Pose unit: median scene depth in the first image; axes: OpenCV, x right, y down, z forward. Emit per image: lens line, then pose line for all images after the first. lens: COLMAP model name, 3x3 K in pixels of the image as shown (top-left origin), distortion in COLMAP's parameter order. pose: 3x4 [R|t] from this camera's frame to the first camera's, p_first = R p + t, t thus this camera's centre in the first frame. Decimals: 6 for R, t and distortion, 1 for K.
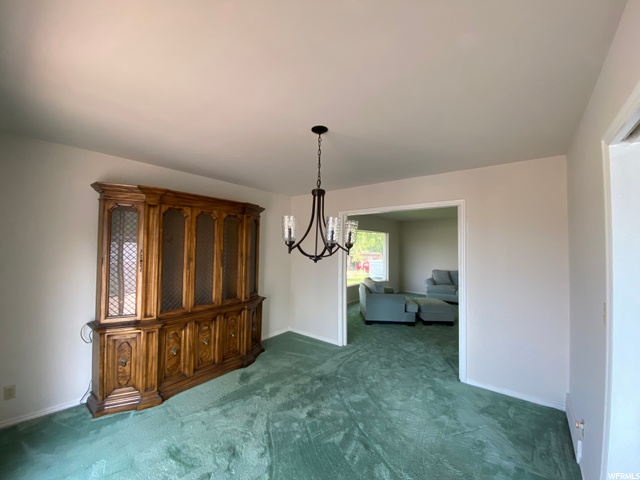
lens RADIAL K [[259.8, 0, 316.6], [0, 259.8, 241.0], [0, 0, 1]] dist [0.009938, -0.001023]
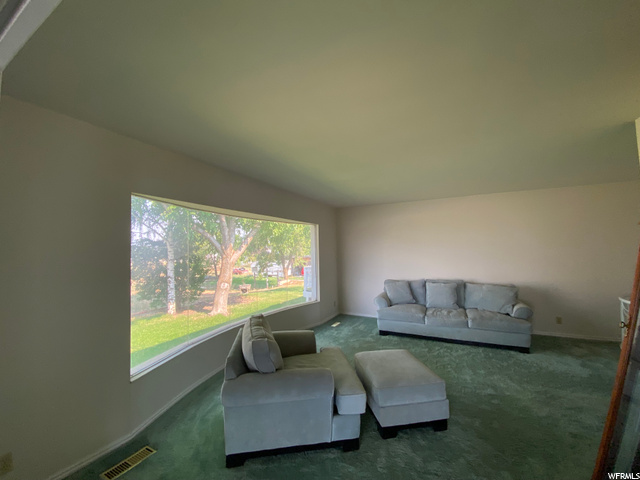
lens RADIAL K [[259.8, 0, 318.4], [0, 259.8, 238.4], [0, 0, 1]] dist [0.009938, -0.001023]
pose [[0.980461, -0.012129, 0.196340, 0.219388], [0.016896, 0.999601, -0.022621, 0.023960], [-0.195987, 0.025496, 0.980275, 0.558835]]
